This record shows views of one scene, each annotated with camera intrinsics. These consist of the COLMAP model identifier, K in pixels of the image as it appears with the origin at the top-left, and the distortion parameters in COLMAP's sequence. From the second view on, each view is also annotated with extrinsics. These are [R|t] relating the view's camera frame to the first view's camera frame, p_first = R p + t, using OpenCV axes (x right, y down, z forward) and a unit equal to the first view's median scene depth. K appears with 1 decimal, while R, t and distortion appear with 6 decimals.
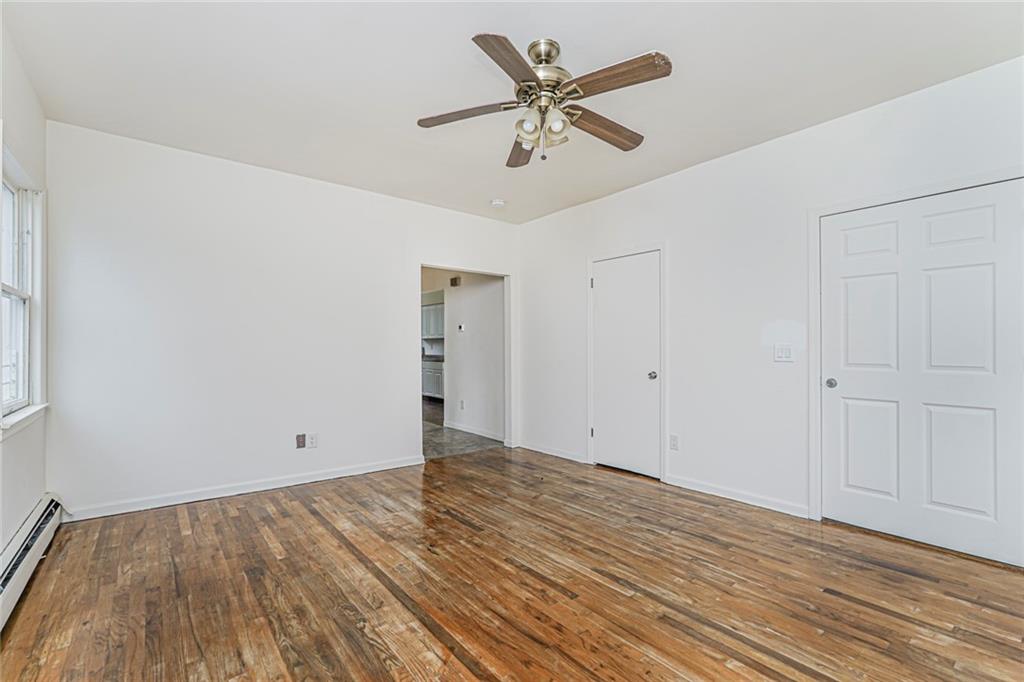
lens RADIAL K [[450.3, 0, 516.9], [0, 450.3, 345.9], [0, 0, 1]] dist [0.002969, 0.000700]
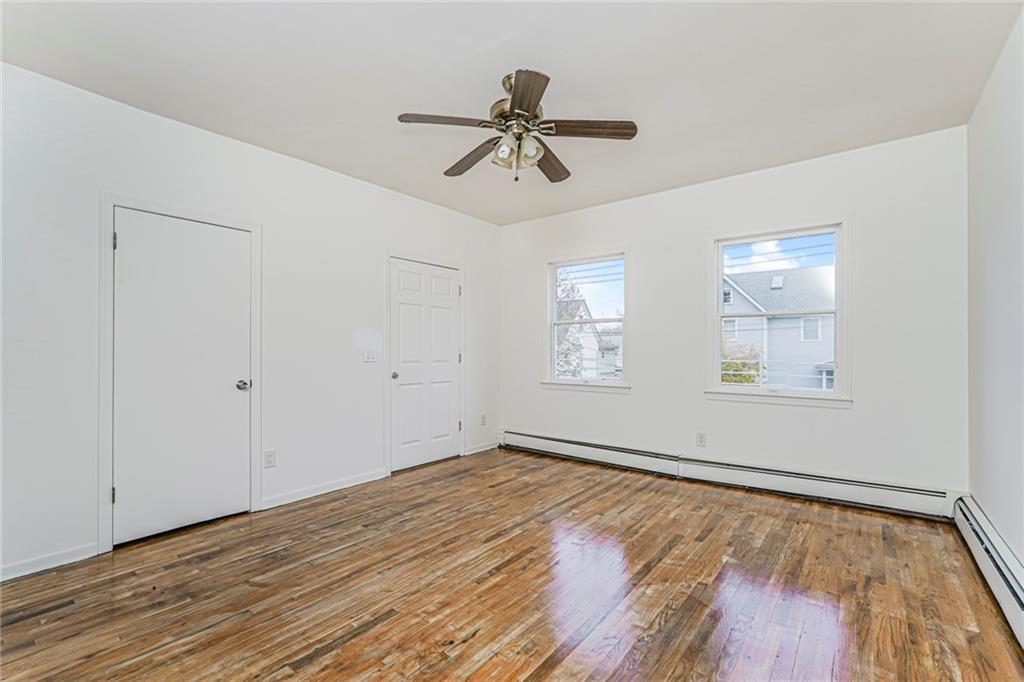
lens RADIAL K [[450.8, 0, 508.9], [0, 450.8, 352.5], [0, 0, 1]] dist [-0.007069, 0.000828]
pose [[-0.207659, 0.003371, 0.978195, -0.833415], [-0.003005, 0.999987, -0.004084, 0.016282], [-0.978197, -0.003788, -0.207646, 1.023955]]
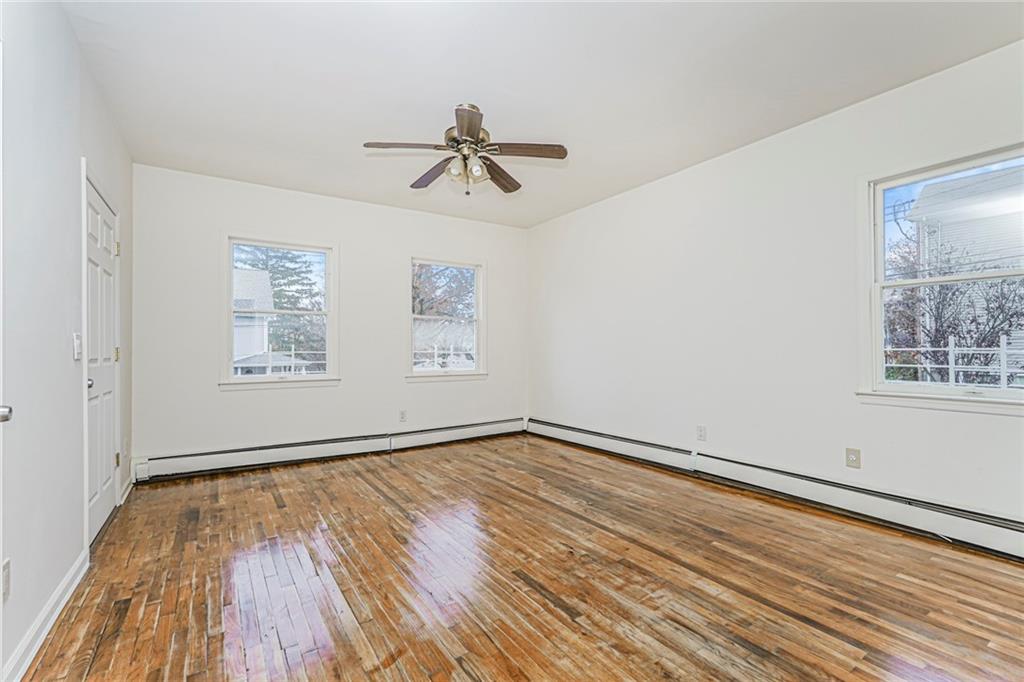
lens RADIAL K [[450.8, 0, 508.9], [0, 450.8, 352.5], [0, 0, 1]] dist [-0.007069, 0.000828]
pose [[-0.993608, 0.009384, 0.112497, -0.165673], [0.009962, 0.999940, 0.004581, 0.031648], [-0.112447, 0.005672, -0.993642, 1.862443]]
